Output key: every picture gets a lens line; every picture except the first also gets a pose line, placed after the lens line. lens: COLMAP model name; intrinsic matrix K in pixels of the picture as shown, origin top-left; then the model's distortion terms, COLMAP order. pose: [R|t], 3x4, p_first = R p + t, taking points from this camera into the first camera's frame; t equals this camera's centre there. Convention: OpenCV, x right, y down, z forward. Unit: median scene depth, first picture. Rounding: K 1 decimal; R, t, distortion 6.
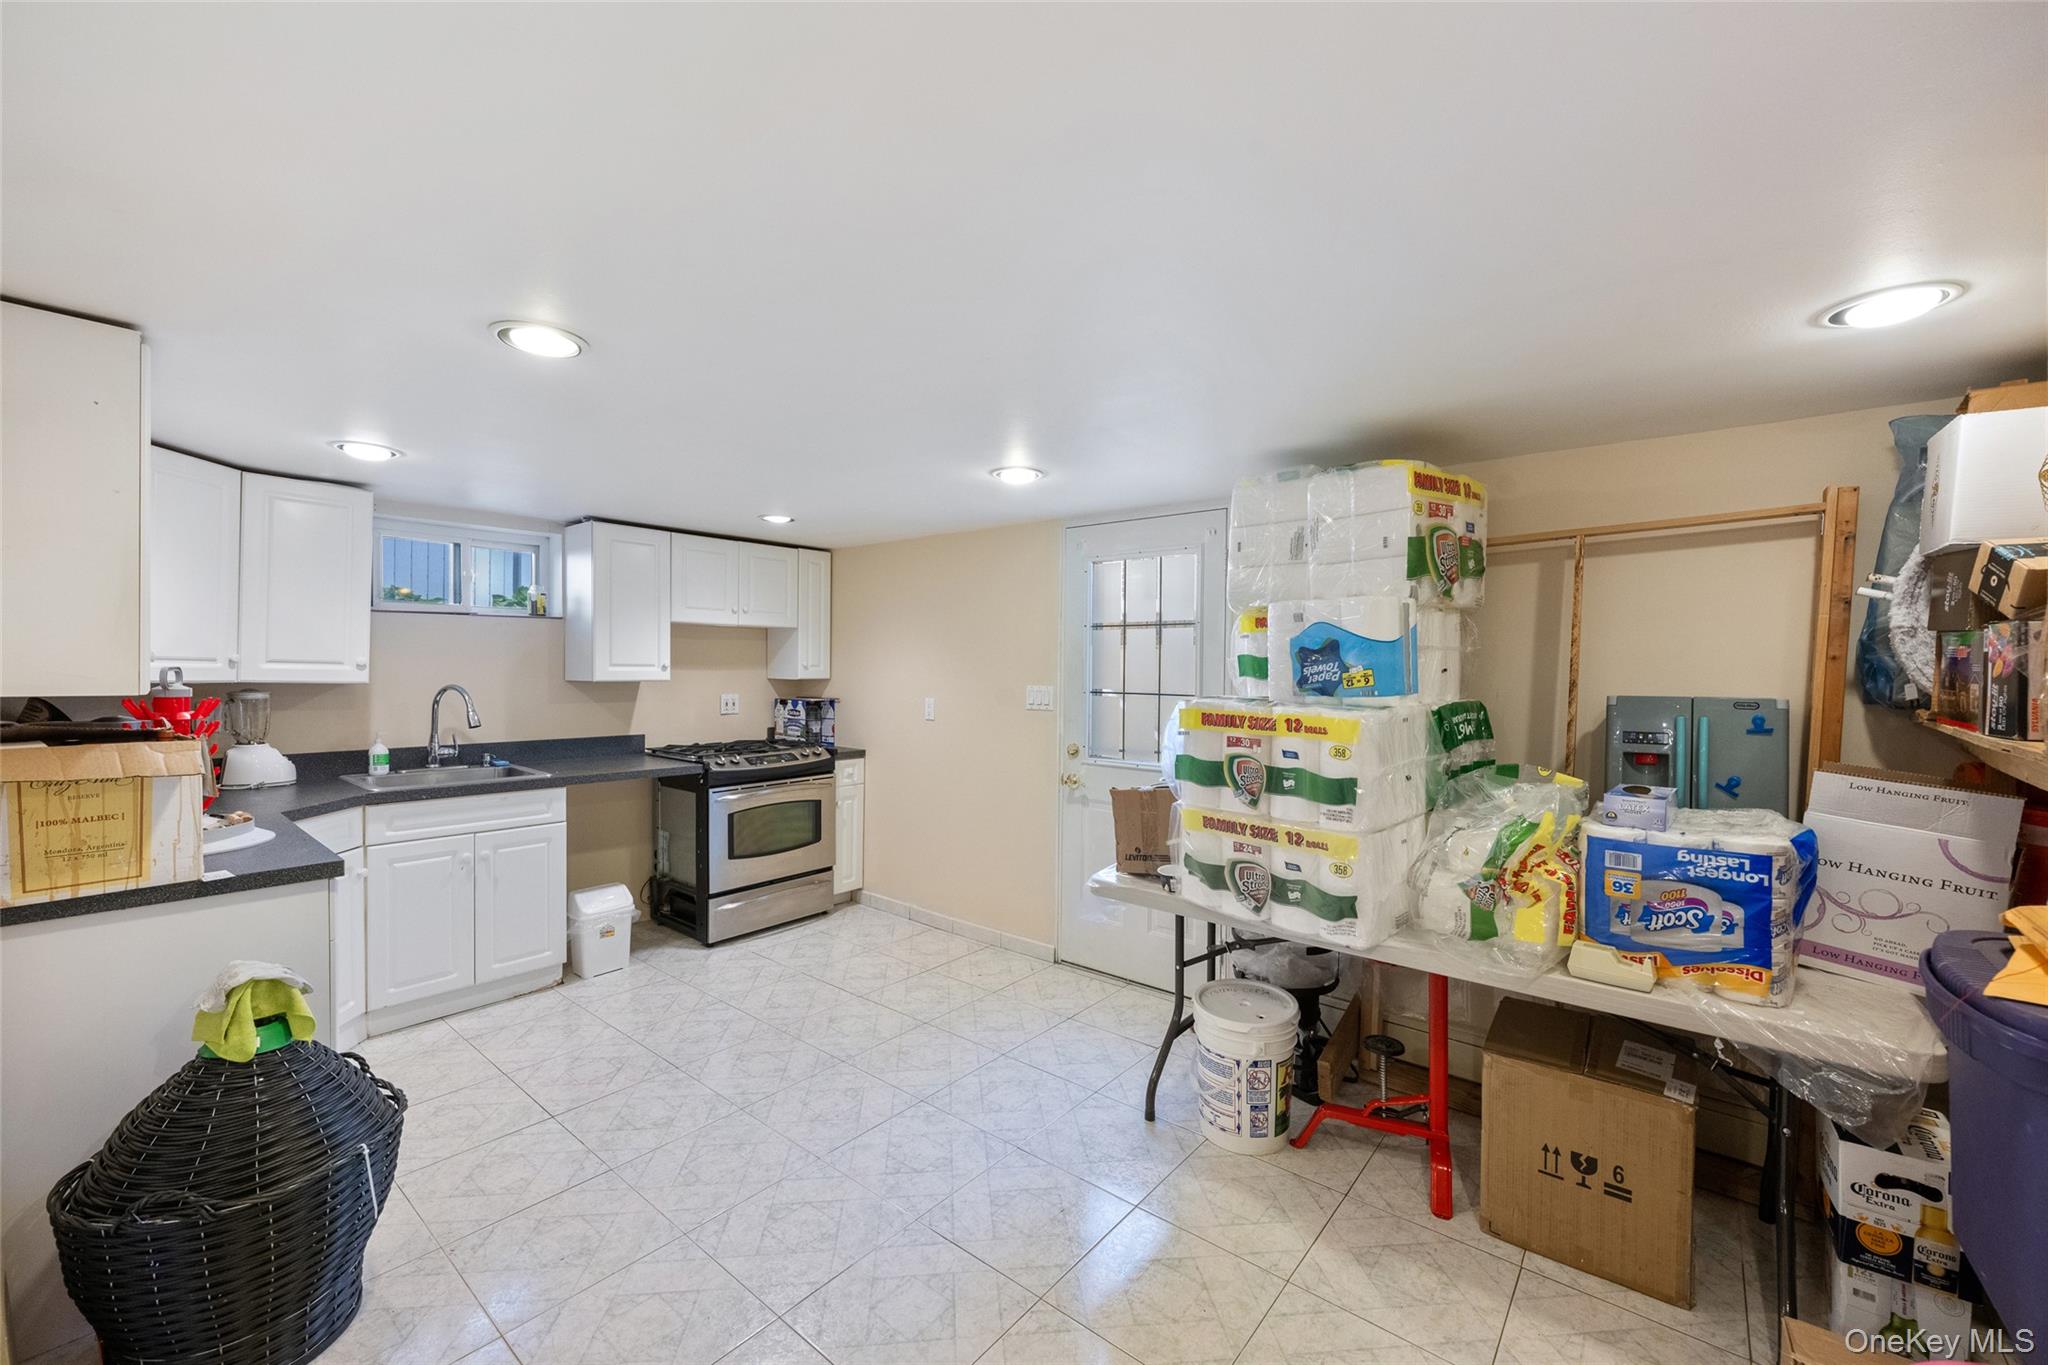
lens RADIAL K [[820.9, 0, 1026.2], [0, 820.9, 675.8], [0, 0, 1]] dist [0.001601, -0.000359]
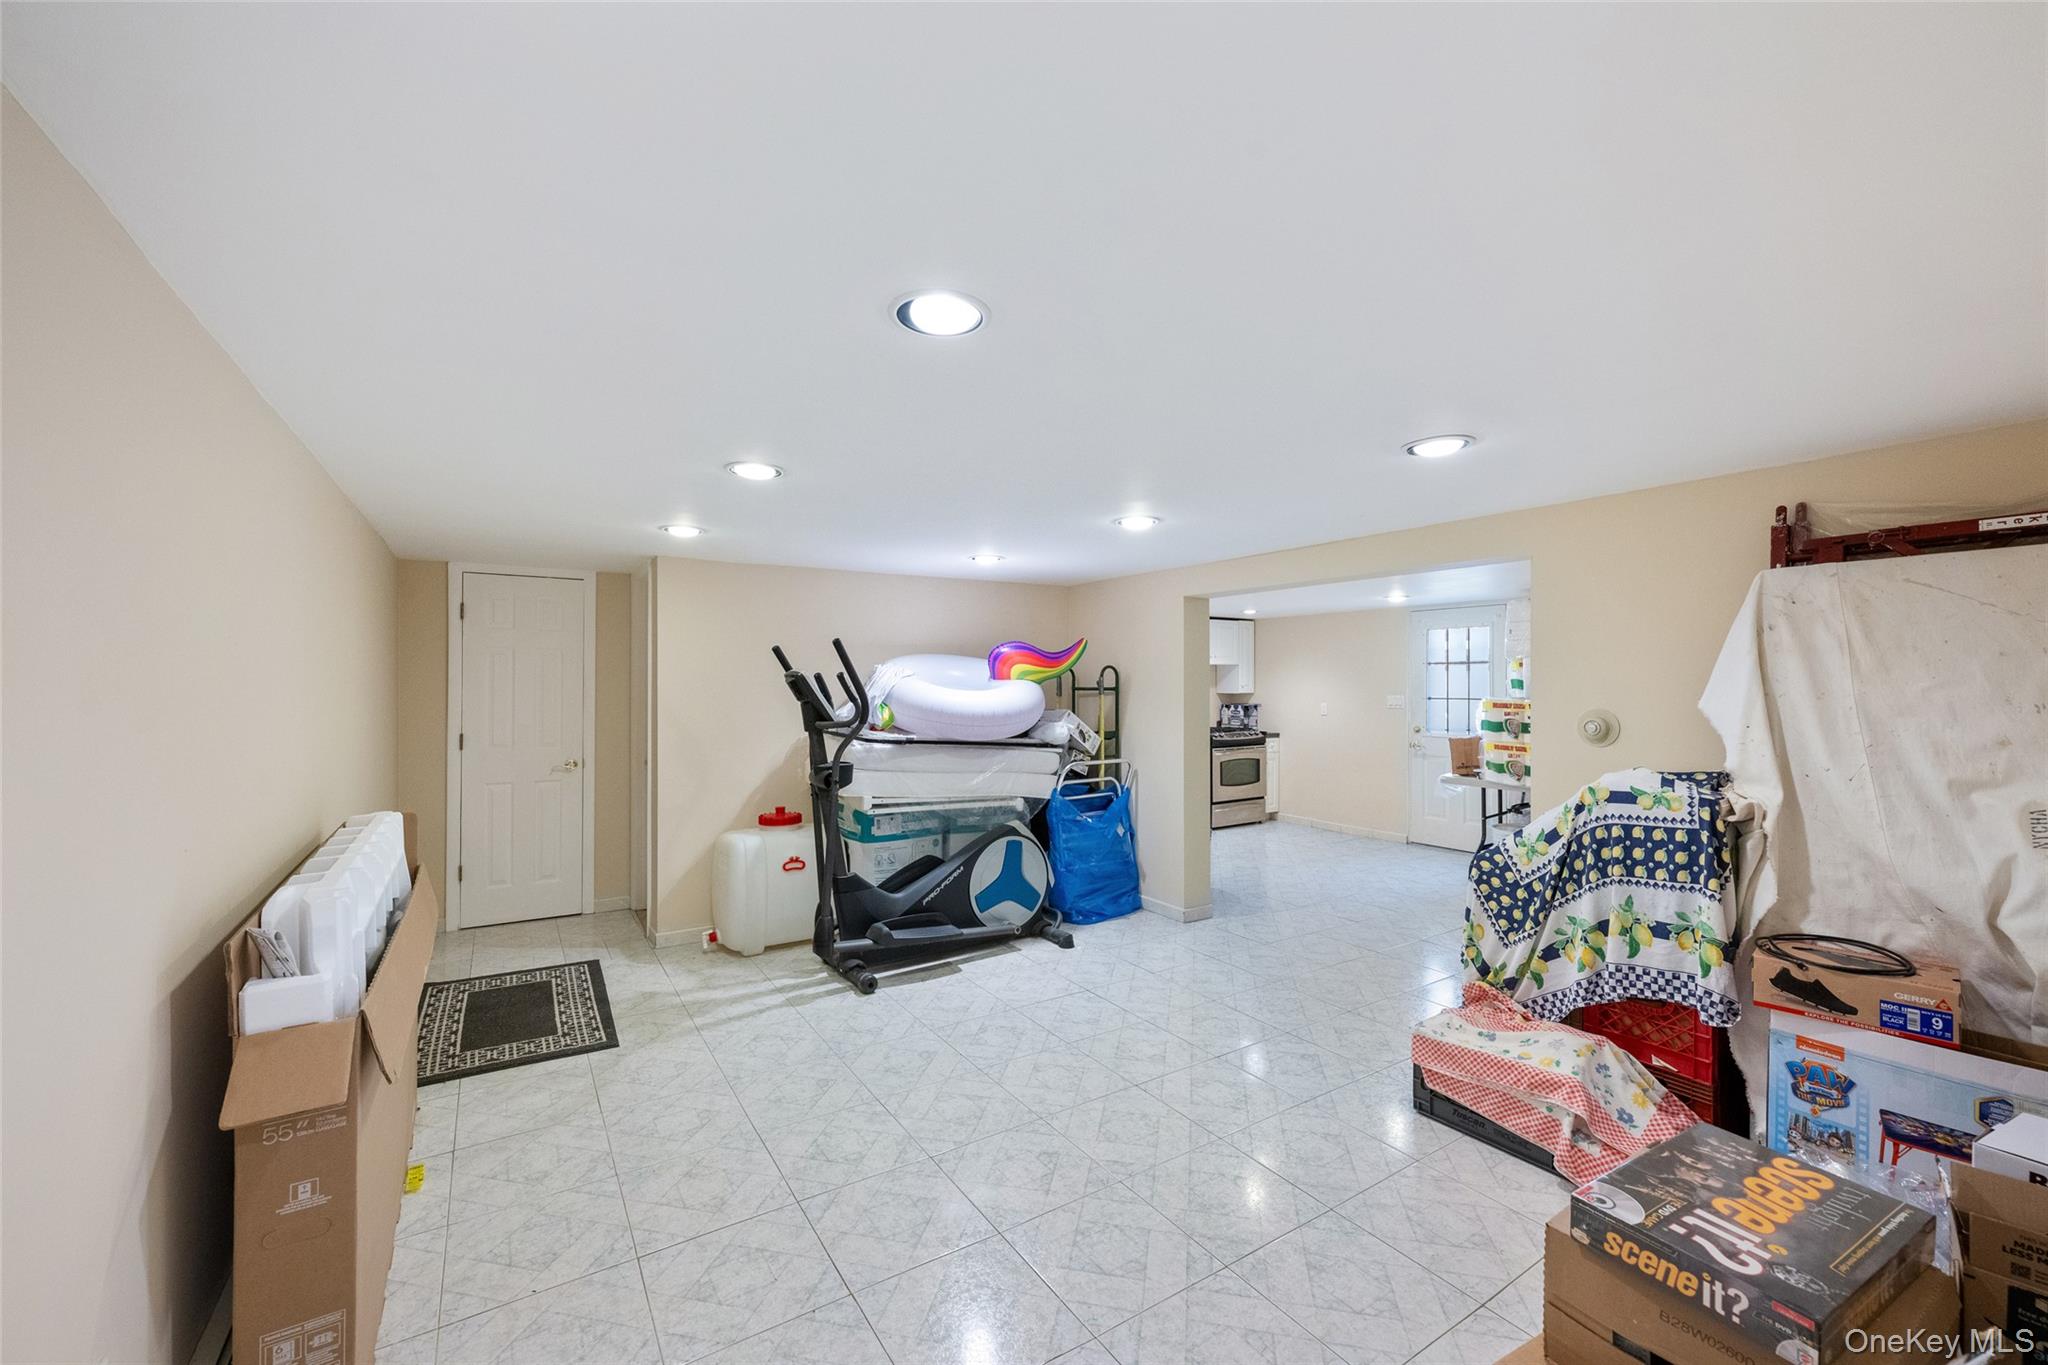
lens RADIAL K [[820.9, 0, 1017.3], [0, 820.9, 678.4], [0, 0, 1]] dist [0.001601, -0.000359]
pose [[0.949822, -0.010507, -0.312615, -0.236706], [0.003635, 0.999739, -0.022555, 0.013719], [0.312771, 0.020287, 0.949612, -1.142070]]
